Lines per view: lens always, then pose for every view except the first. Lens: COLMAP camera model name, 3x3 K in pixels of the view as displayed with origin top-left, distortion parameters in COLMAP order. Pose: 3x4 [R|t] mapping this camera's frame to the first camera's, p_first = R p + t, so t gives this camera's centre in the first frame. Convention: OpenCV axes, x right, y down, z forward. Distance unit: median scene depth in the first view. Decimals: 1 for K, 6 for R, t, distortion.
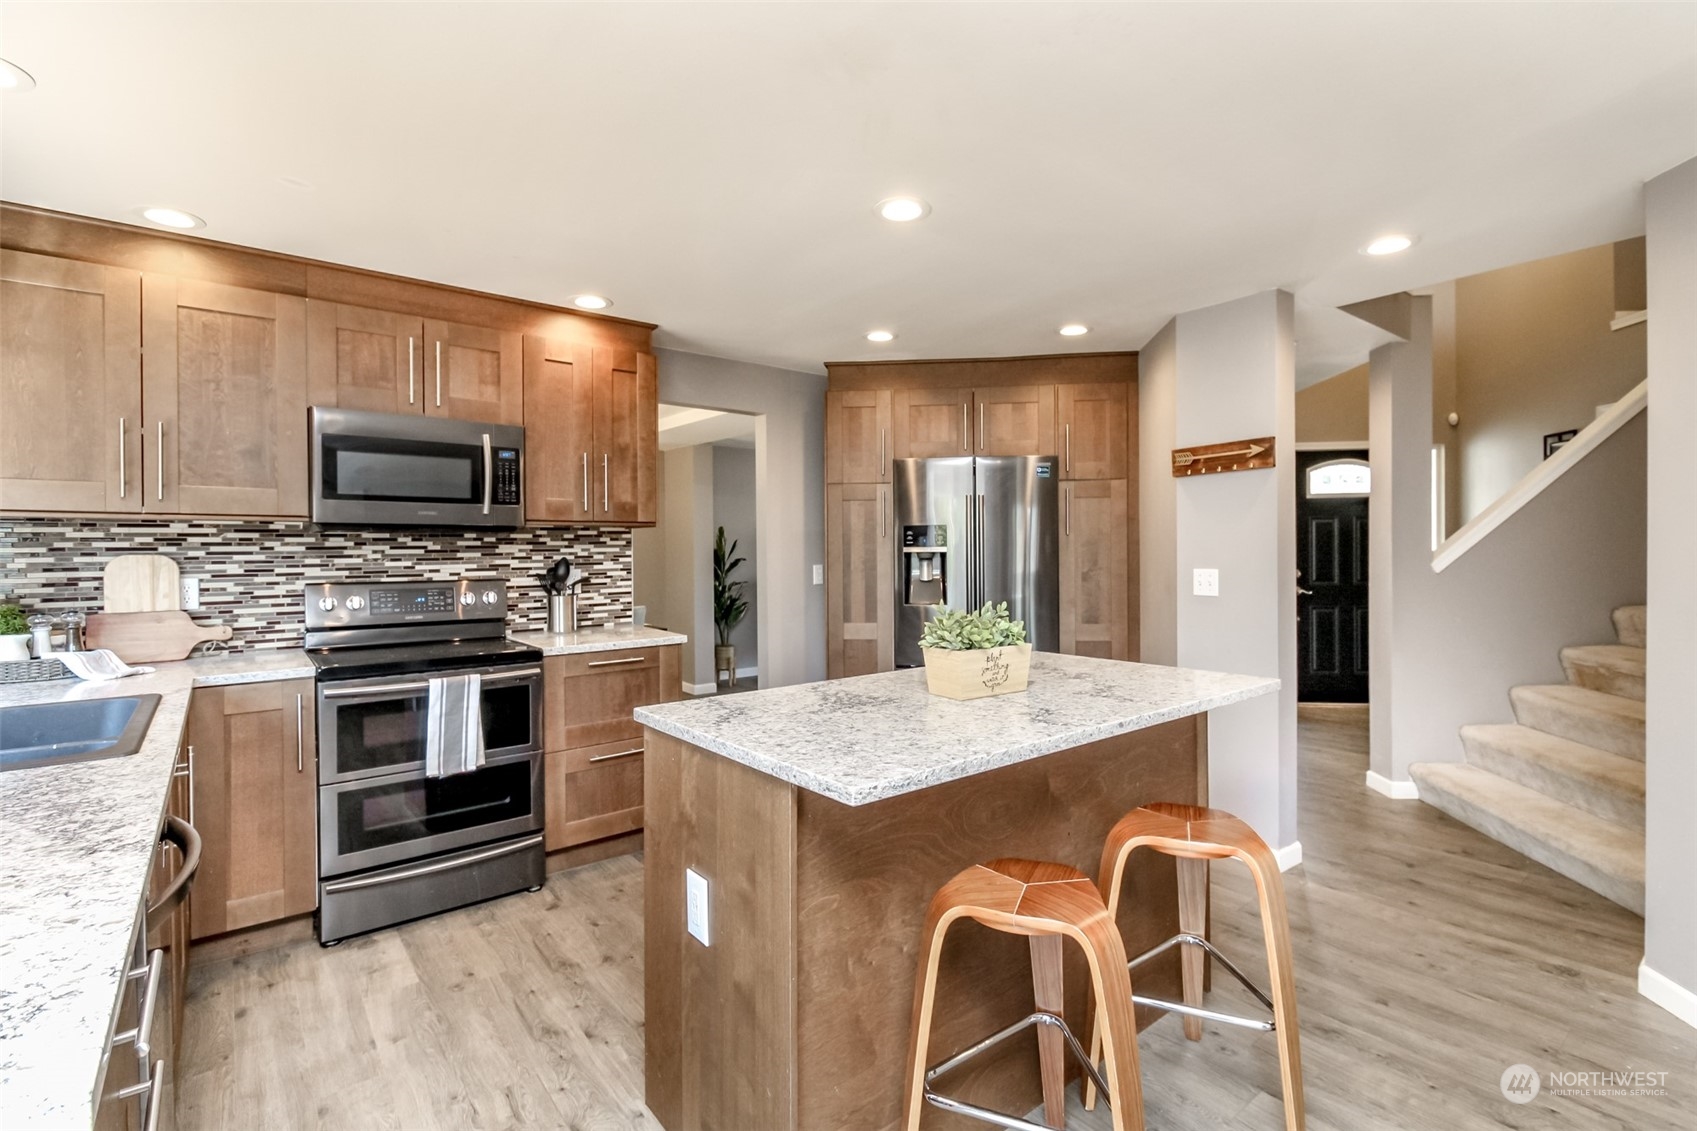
lens RADIAL K [[775.6, 0, 855.3], [0, 775.6, 553.3], [0, 0, 1]] dist [0.000820, -0.000278]
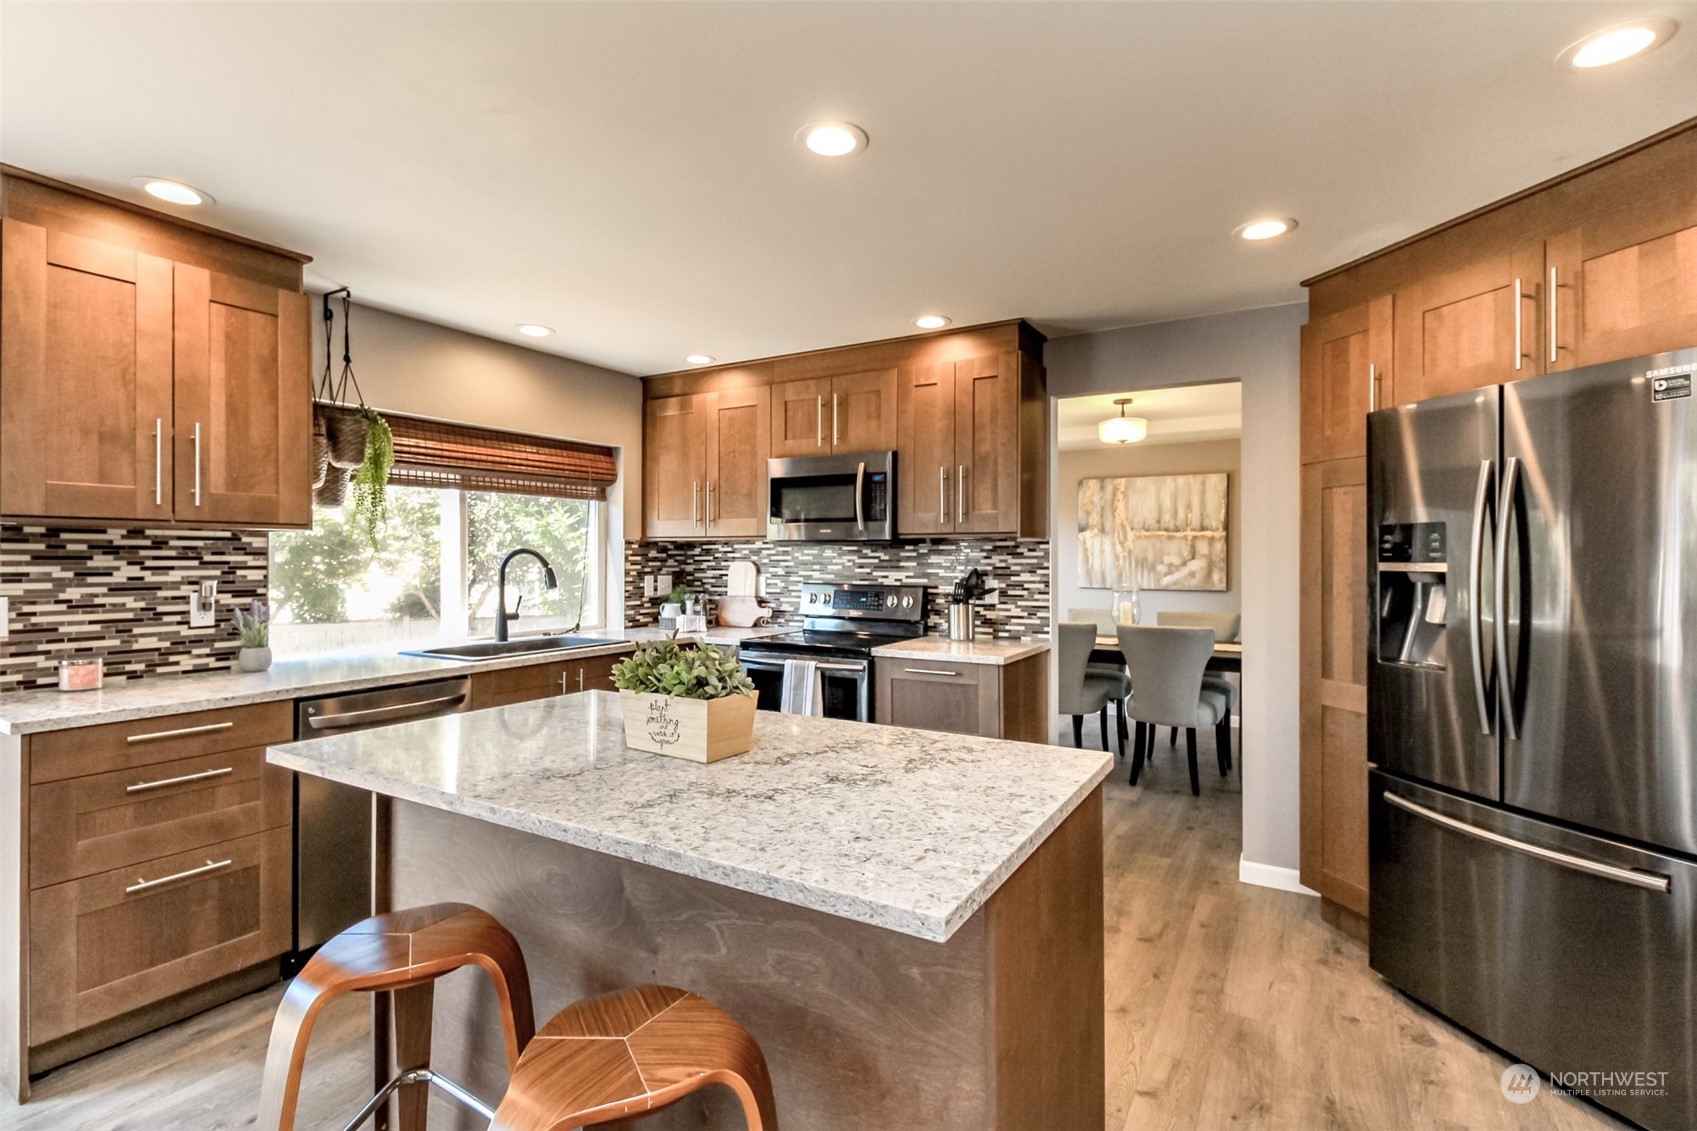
lens RADIAL K [[775.6, 0, 855.3], [0, 775.6, 553.3], [0, 0, 1]] dist [0.000820, -0.000278]
pose [[0.346218, 0.003248, -0.938148, 0.585242], [-0.008327, 0.999965, 0.000389, -0.014382], [0.938117, 0.007677, 0.346233, 0.537932]]
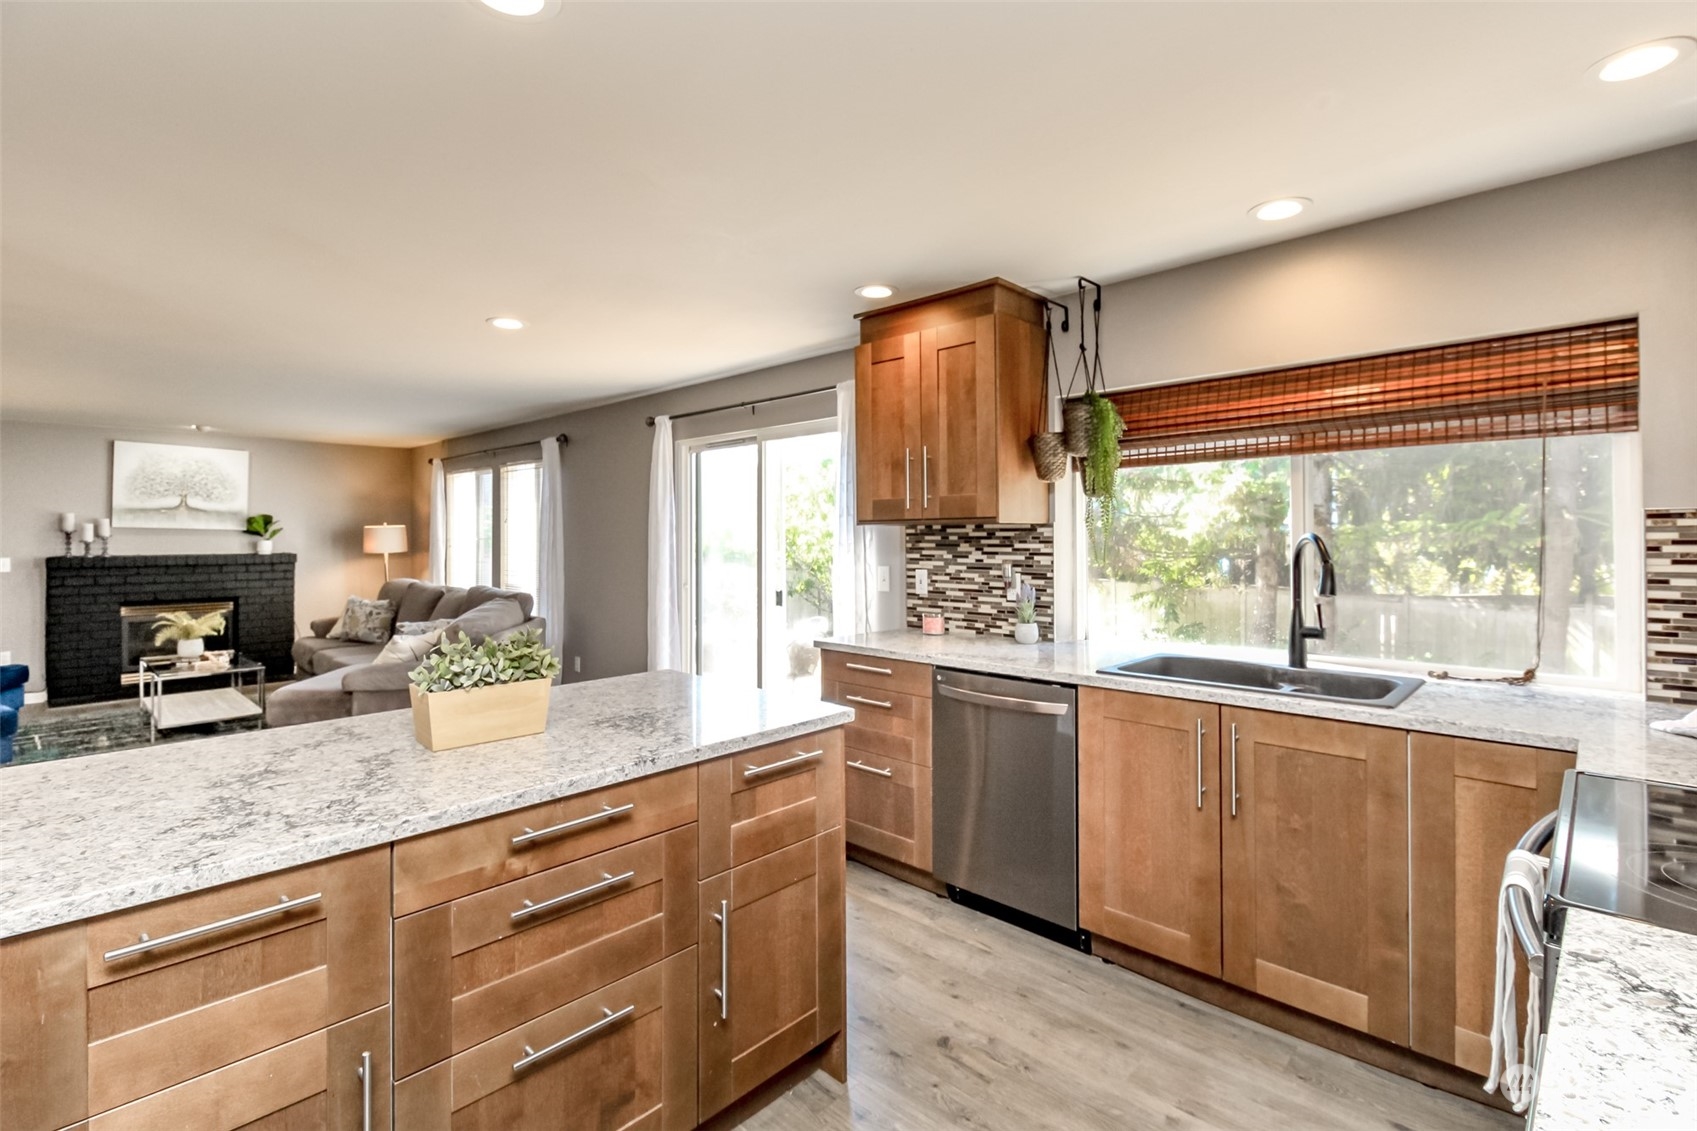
lens RADIAL K [[775.6, 0, 855.3], [0, 775.6, 553.3], [0, 0, 1]] dist [0.000820, -0.000278]
pose [[-0.990879, 0.016060, -0.133791, -0.072726], [0.012455, 0.999538, 0.027739, -0.024015], [0.134174, 0.025819, -0.990621, 1.146847]]
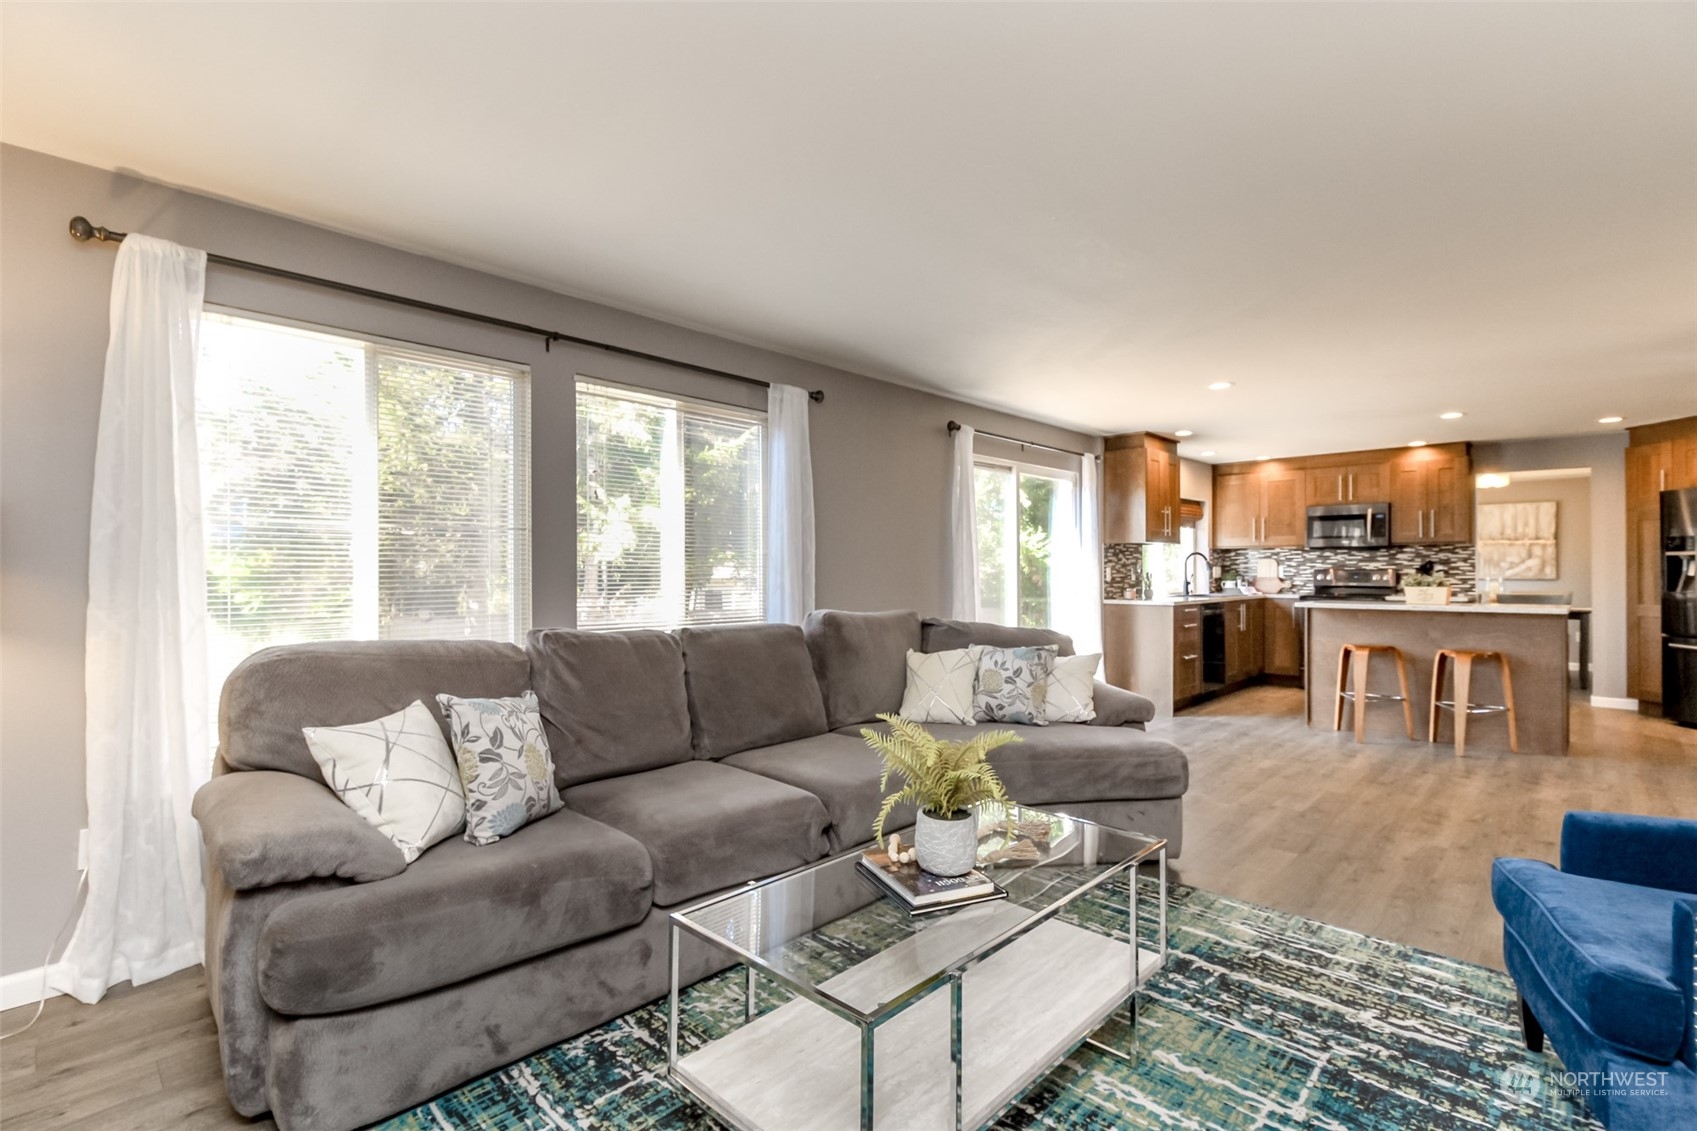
lens RADIAL K [[796.1, 0, 848.5], [0, 796.1, 565.5], [0, 0, 1]] dist [-0.003921, -0.000524]
pose [[0.126312, -0.000888, -0.991990, 1.666001], [-0.003344, 0.999994, -0.001321, 0.031063], [0.991985, 0.003484, 0.126309, -0.875102]]
